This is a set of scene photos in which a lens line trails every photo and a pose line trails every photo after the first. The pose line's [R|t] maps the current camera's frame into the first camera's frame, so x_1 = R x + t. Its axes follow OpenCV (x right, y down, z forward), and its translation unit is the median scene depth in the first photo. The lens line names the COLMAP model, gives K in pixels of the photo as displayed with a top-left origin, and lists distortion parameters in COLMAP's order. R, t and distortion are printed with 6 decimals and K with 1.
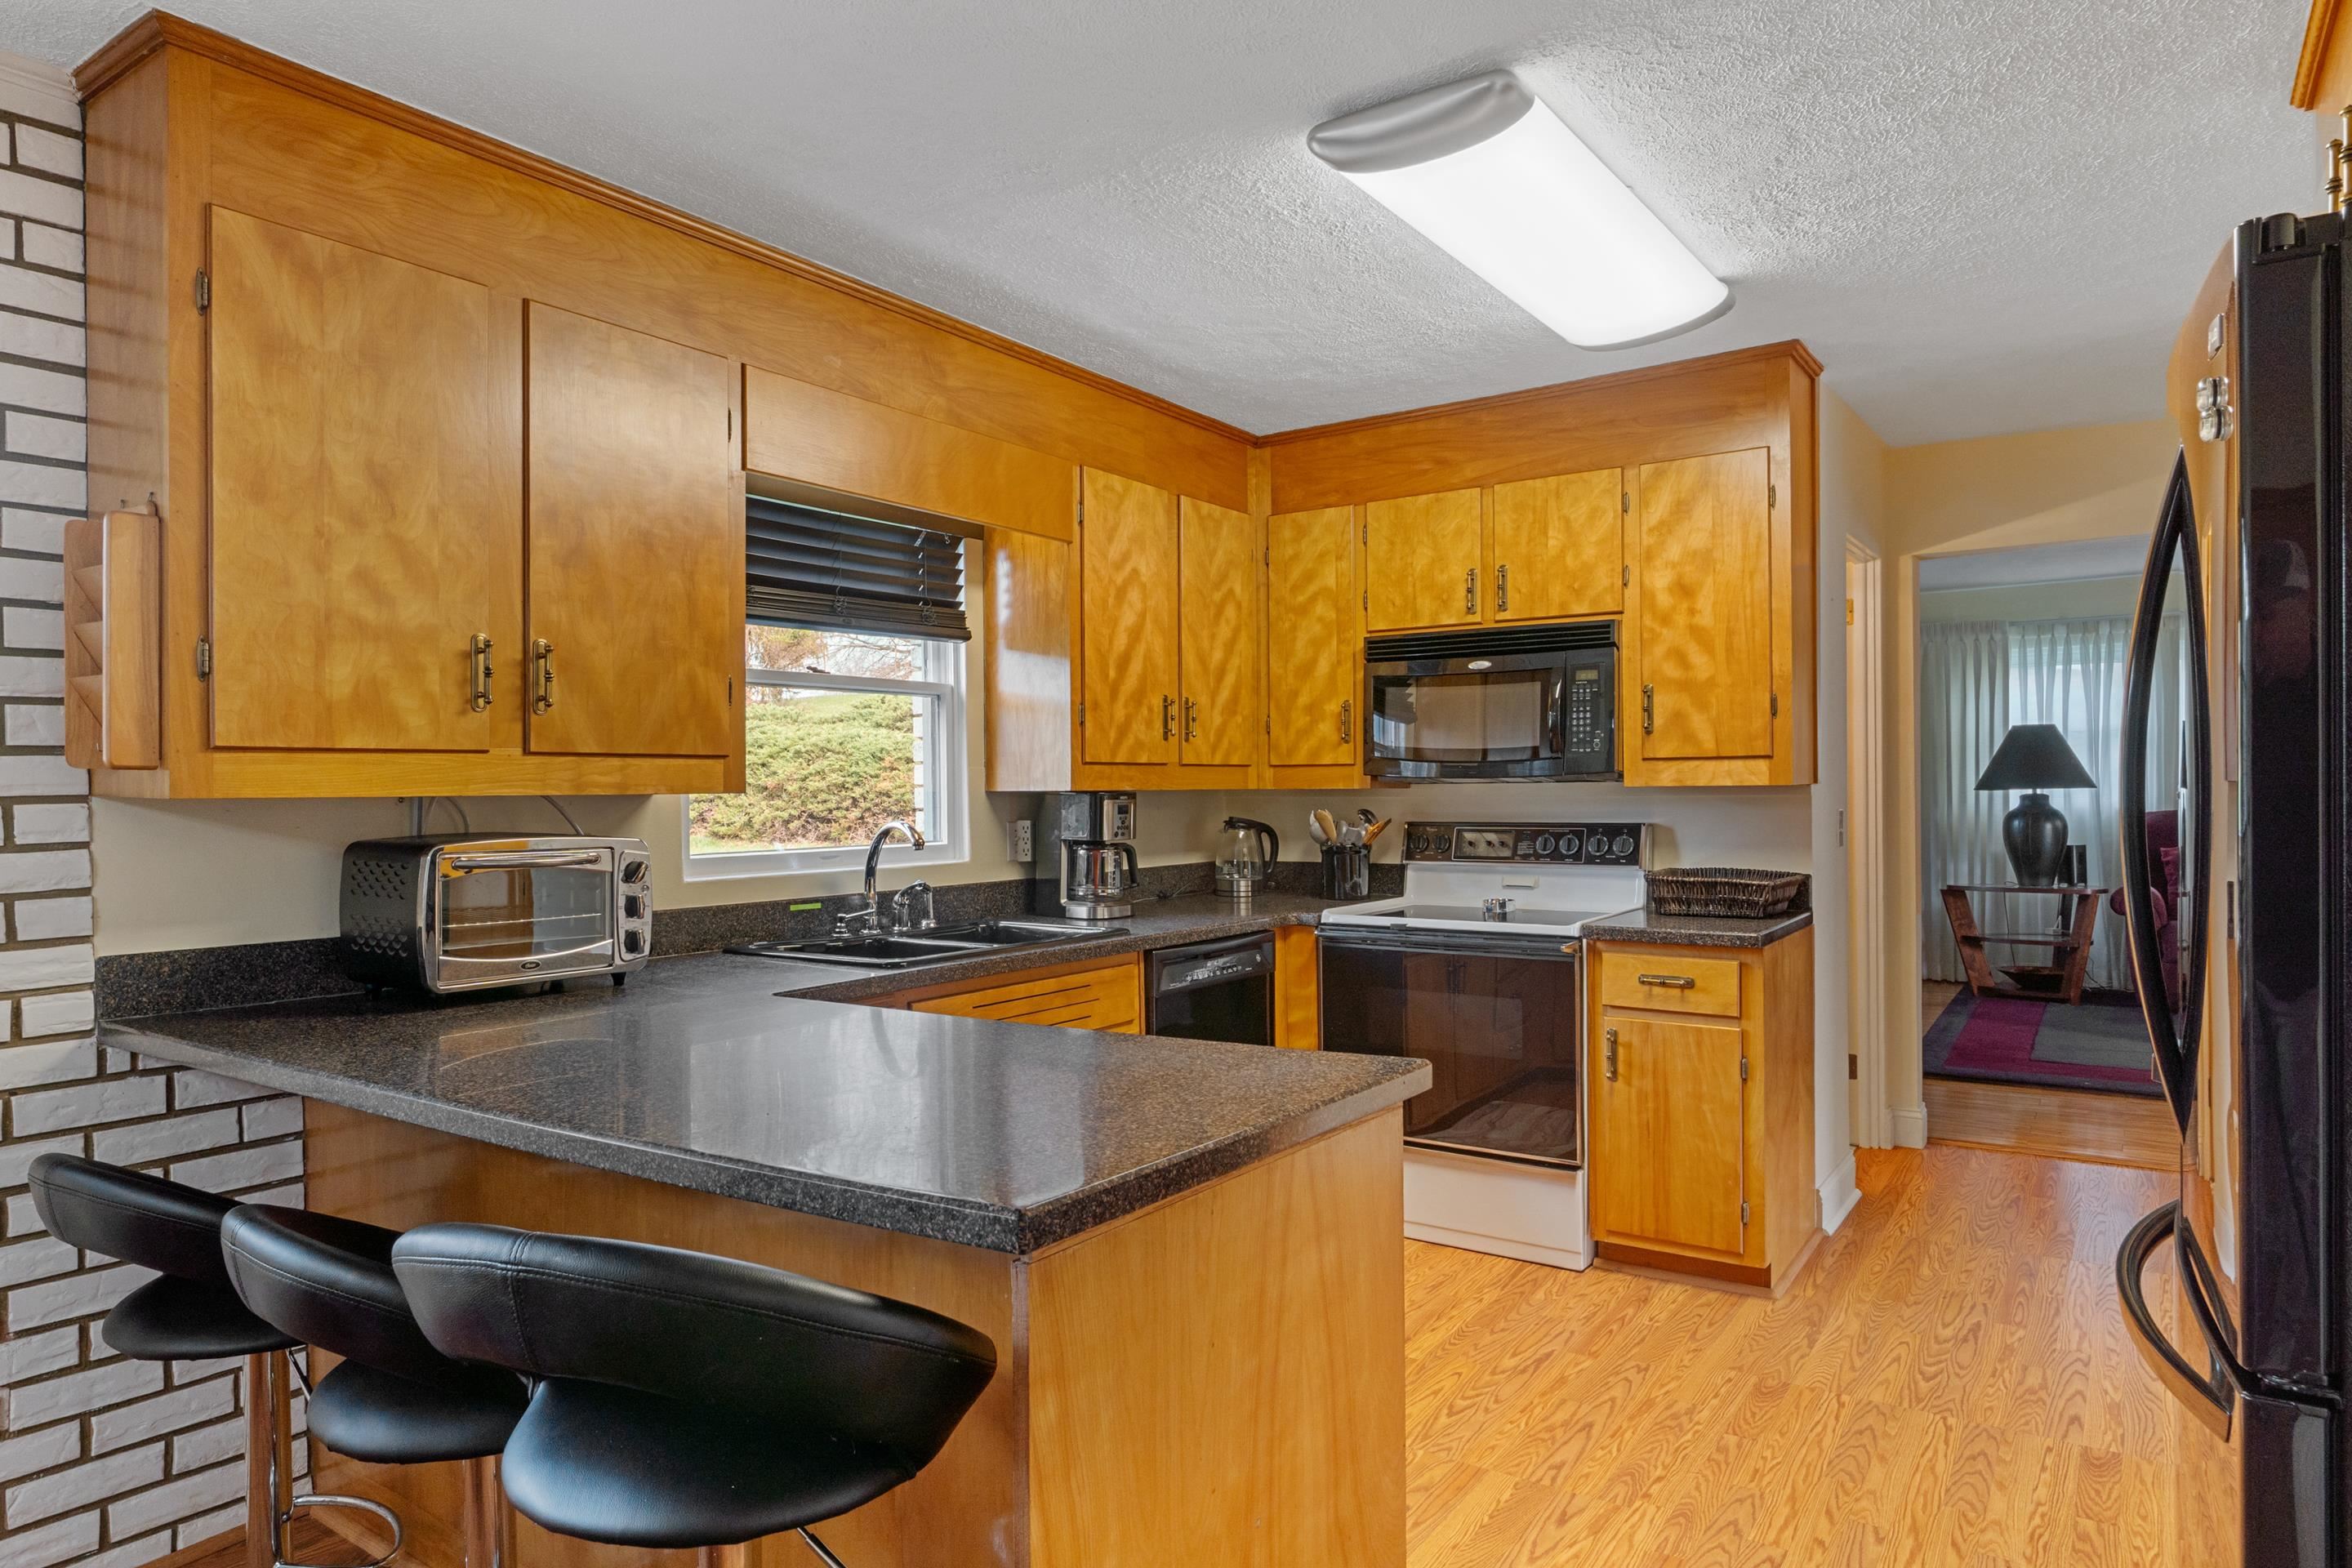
lens RADIAL K [[1415.9, 0, 1151.7], [0, 1415.9, 798.3], [0, 0, 1]] dist [0.019234, 0.001281]
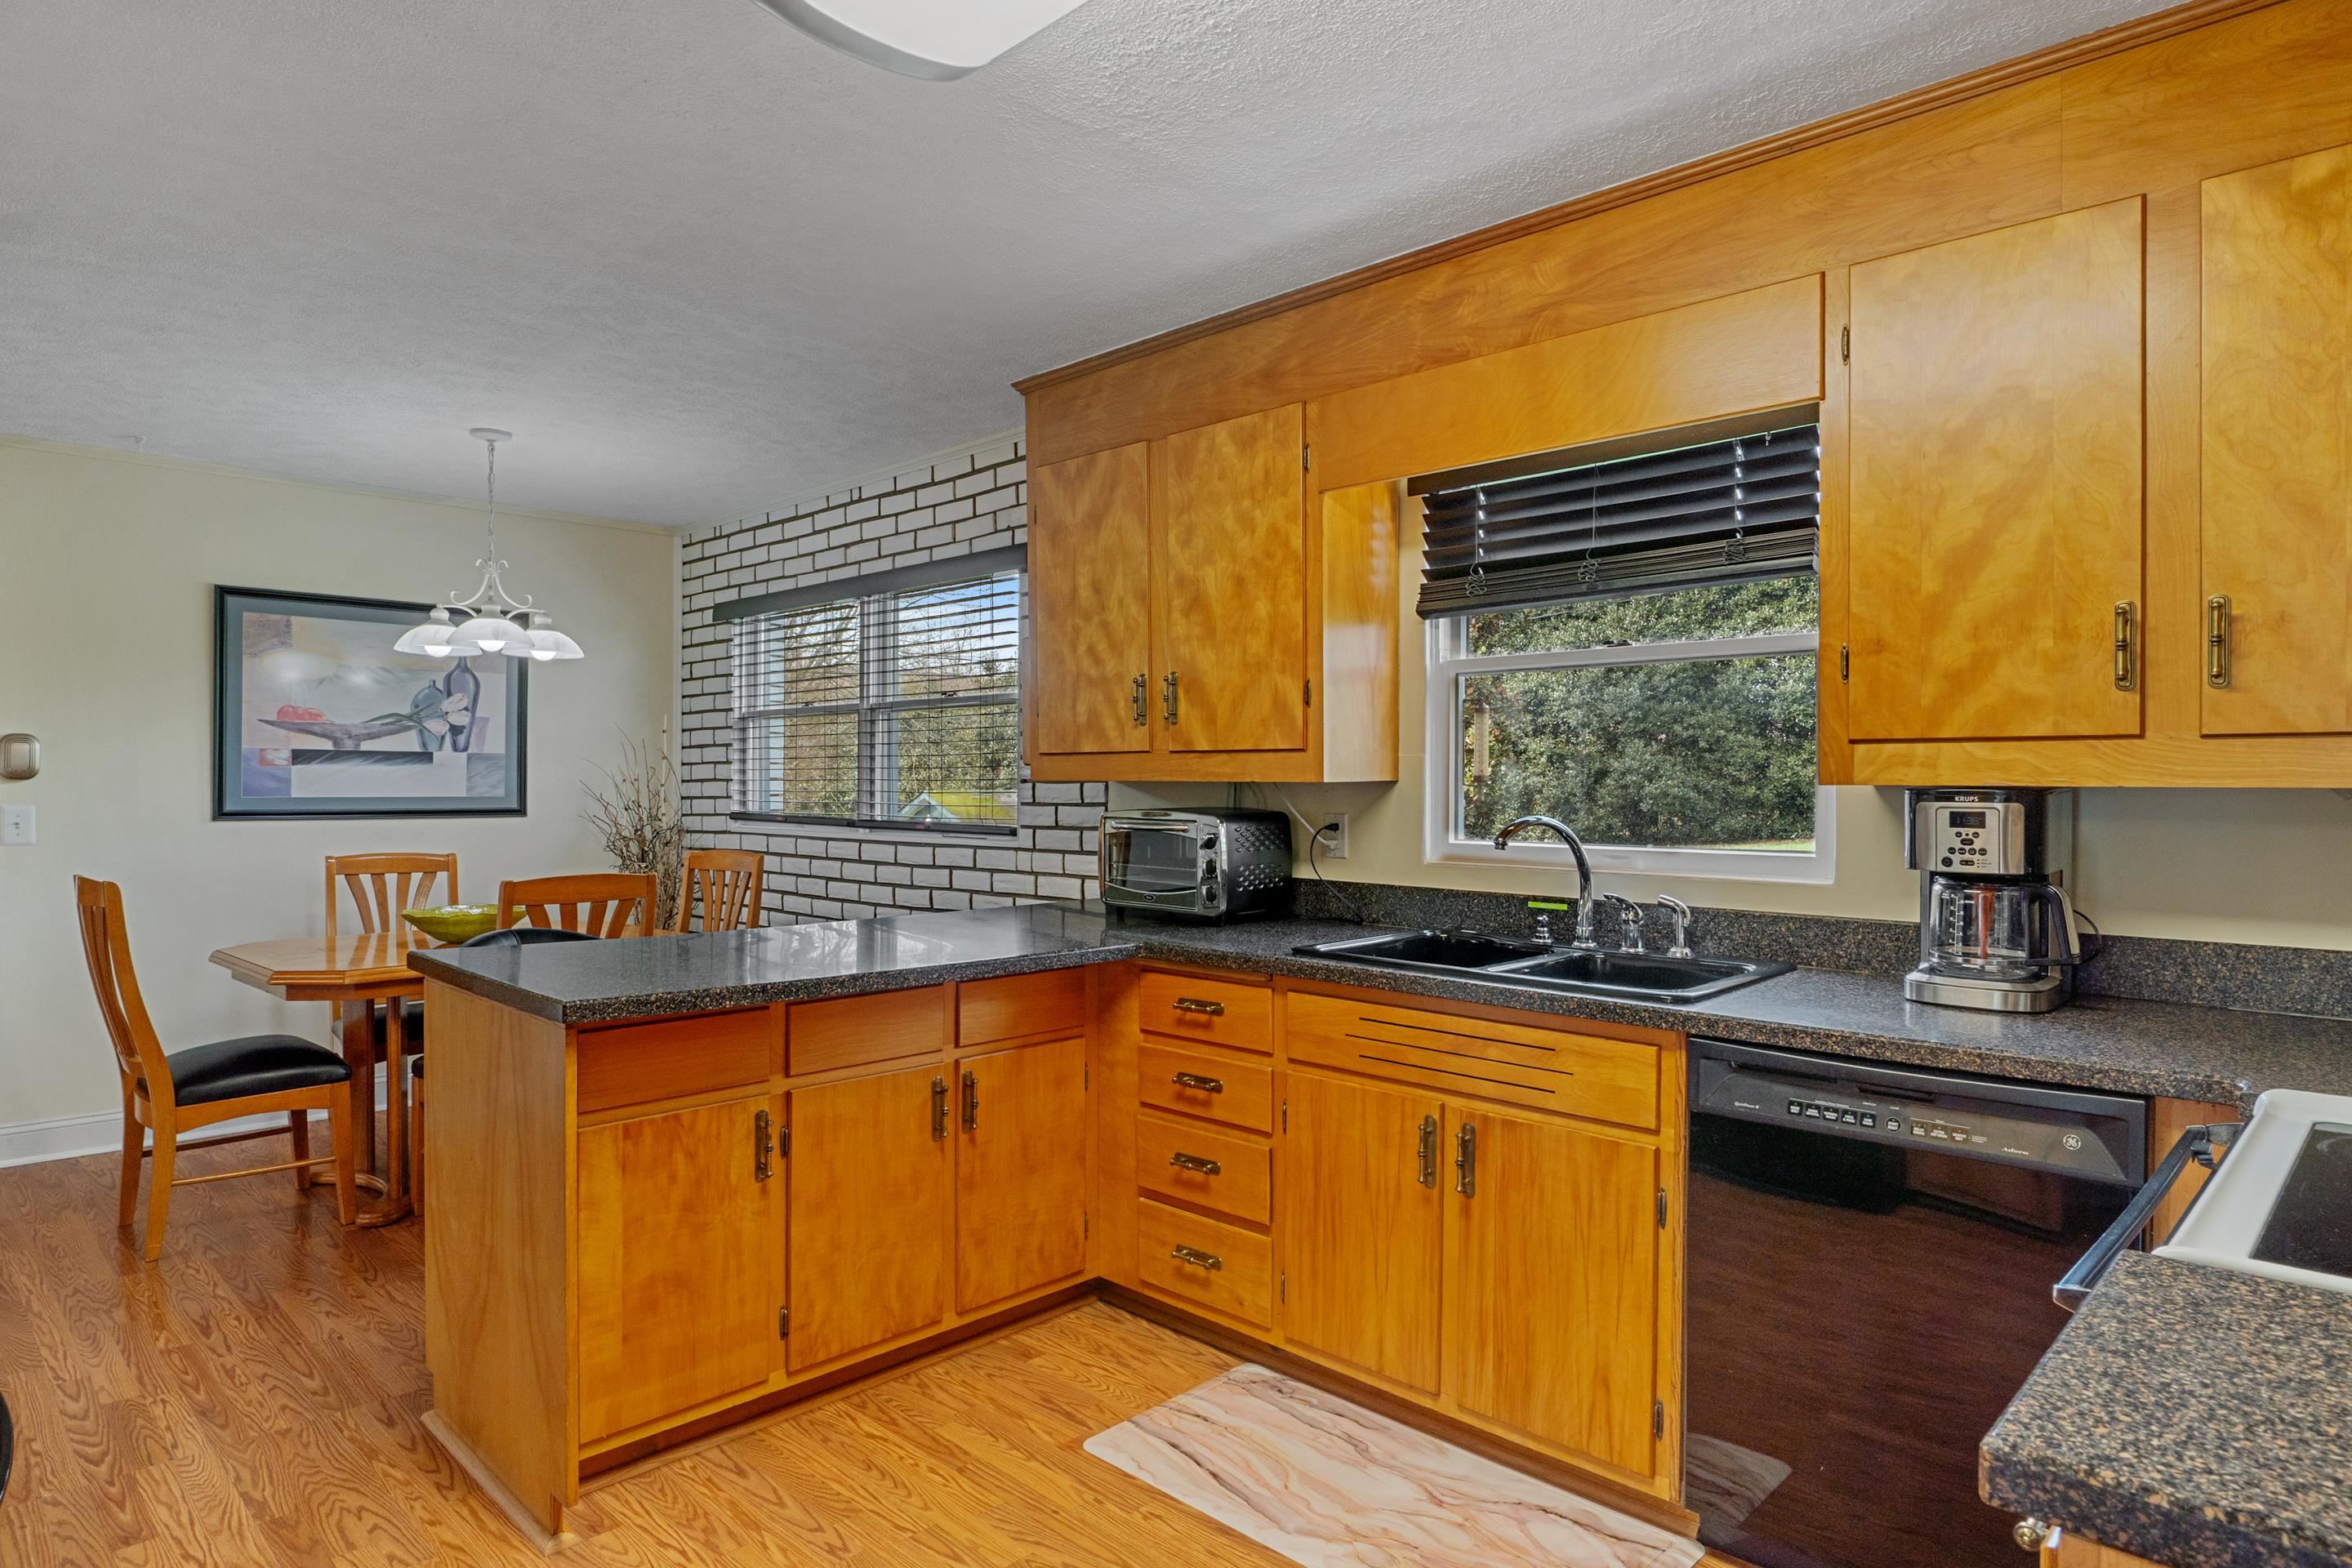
lens RADIAL K [[1348.2, 0, 1132.9], [0, 1348.2, 781.3], [0, 0, 1]] dist [0.001997, 0.003212]
pose [[-0.177883, 0.011485, -0.983985, 0.595955], [-0.006606, 0.999895, 0.012865, -0.012686], [0.984029, 0.008789, -0.177788, 0.793877]]
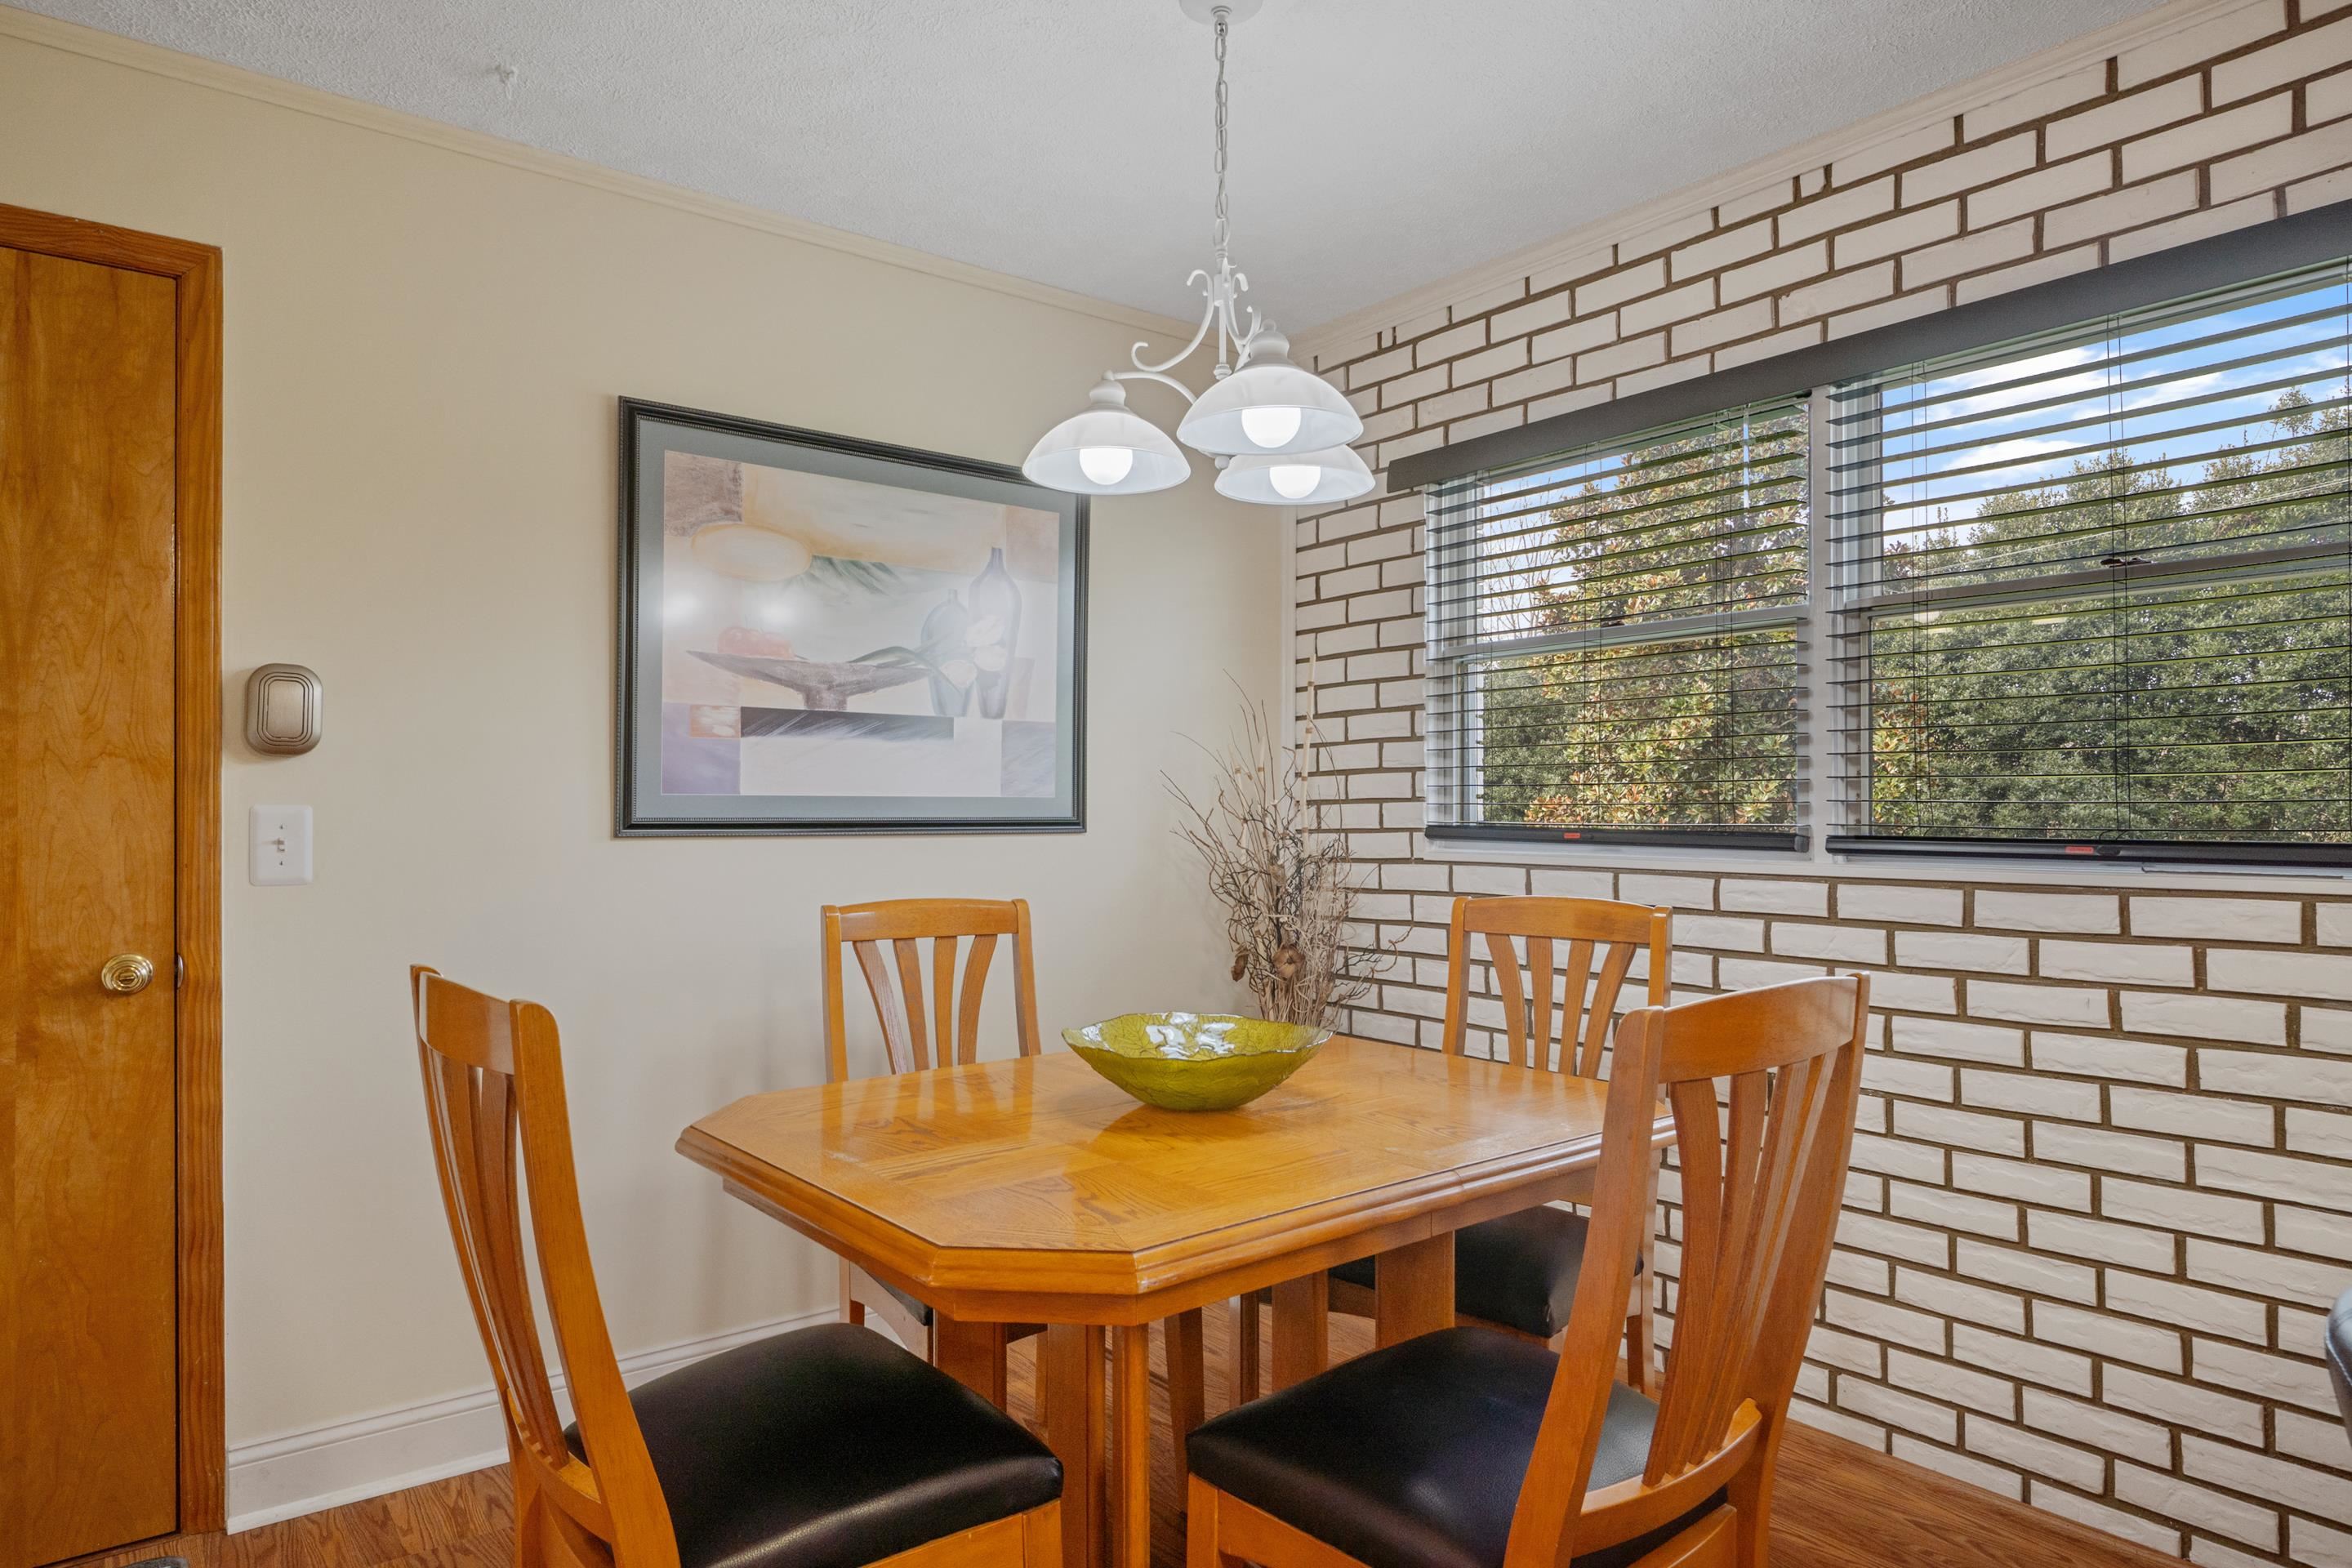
lens RADIAL K [[1415.9, 0, 1153.2], [0, 1415.9, 789.4], [0, 0, 1]] dist [0.019234, 0.001281]
pose [[-0.298349, -0.000041, -0.954457, 0.109117], [-0.001191, 0.999999, 0.000329, 0.020464], [0.954456, 0.001235, -0.298349, 0.198894]]
